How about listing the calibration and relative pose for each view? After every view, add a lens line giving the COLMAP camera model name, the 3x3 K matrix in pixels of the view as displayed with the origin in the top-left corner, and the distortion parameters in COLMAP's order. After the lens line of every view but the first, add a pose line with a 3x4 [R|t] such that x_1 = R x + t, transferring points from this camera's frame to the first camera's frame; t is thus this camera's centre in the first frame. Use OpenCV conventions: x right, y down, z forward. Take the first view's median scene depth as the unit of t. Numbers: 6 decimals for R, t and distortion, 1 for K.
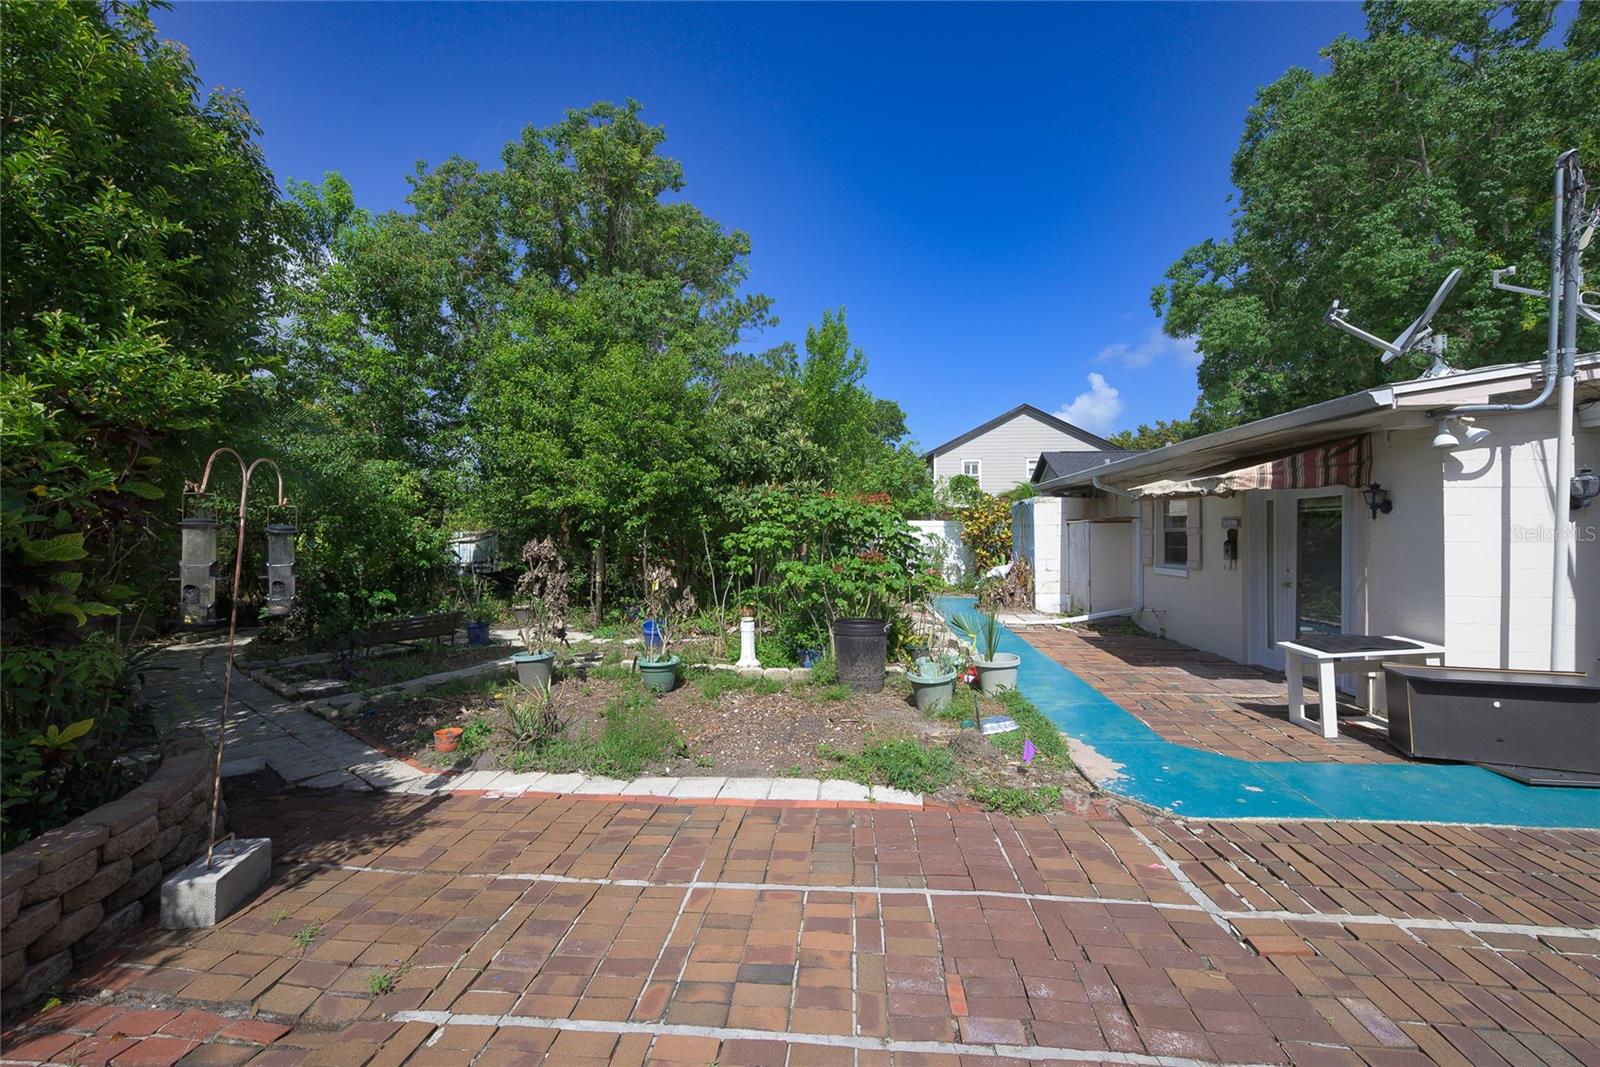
lens RADIAL K [[634.5, 0, 818.1], [0, 634.5, 524.5], [0, 0, 1]] dist [-0.001164, -0.000051]
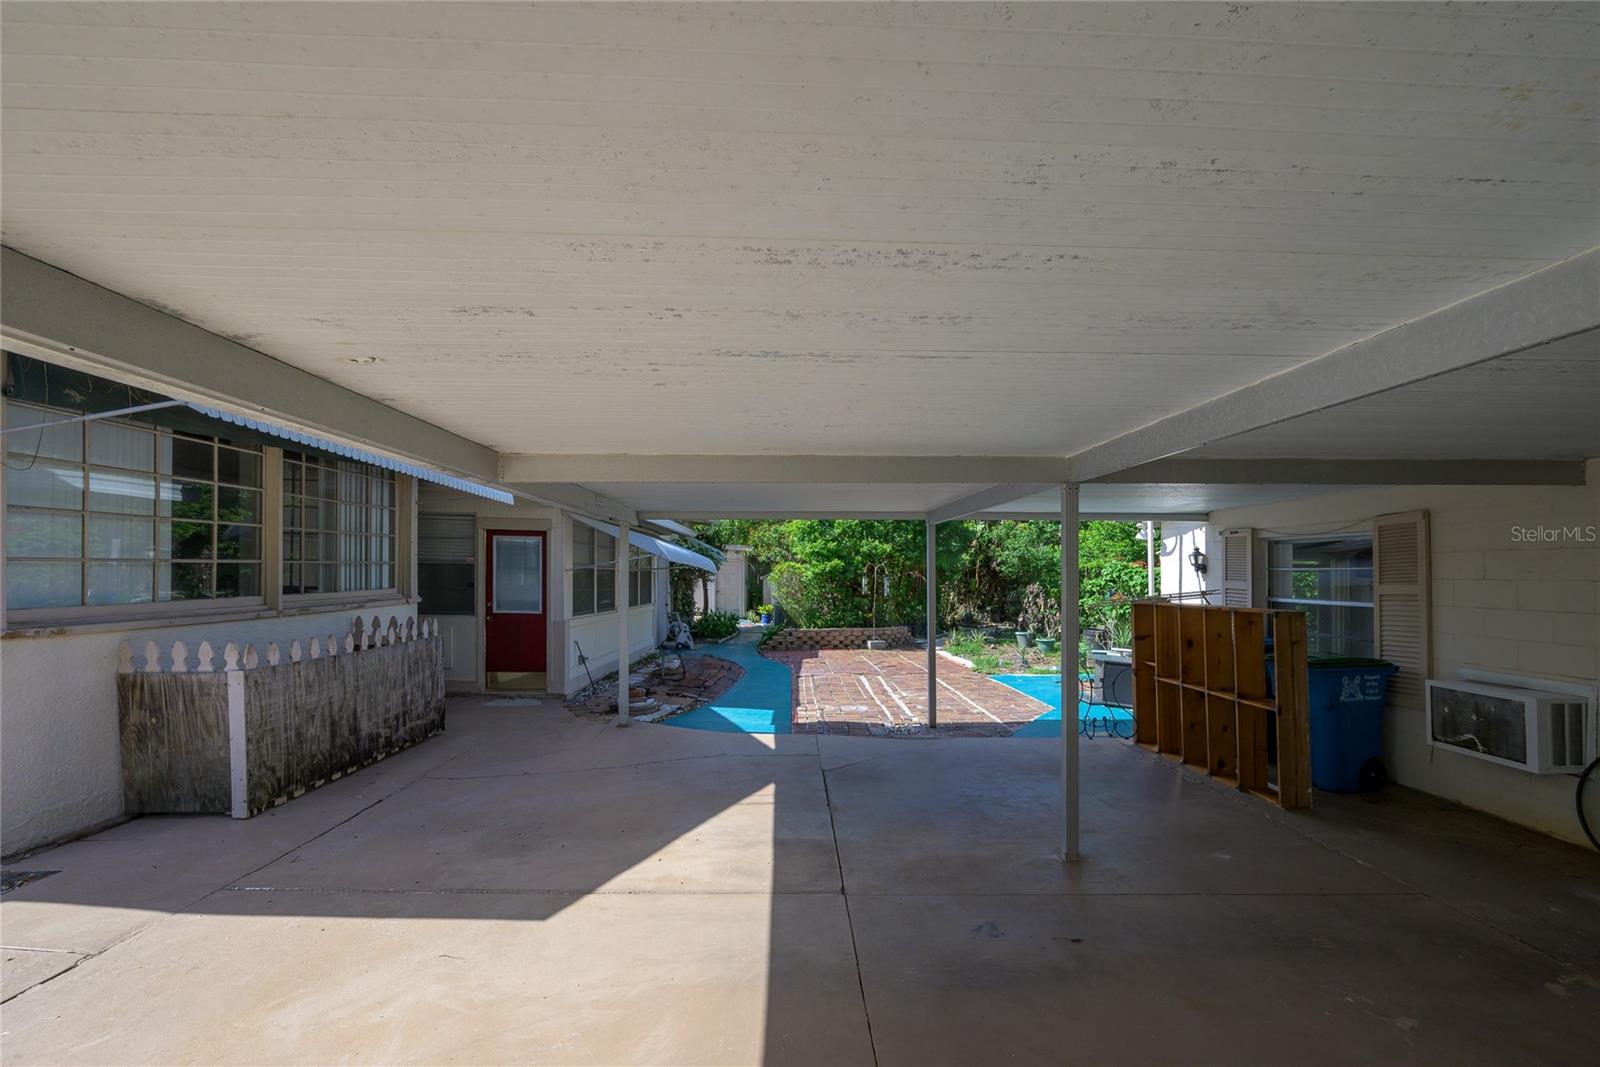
lens RADIAL K [[653.4, 0, 799.1], [0, 653.4, 560.9], [0, 0, 1]] dist [0.000146, -0.000009]
pose [[0.141185, -0.016811, -0.989841, 3.046061], [-0.001328, 0.999852, -0.017170, -0.029329], [0.989982, 0.003739, 0.141141, -0.280585]]
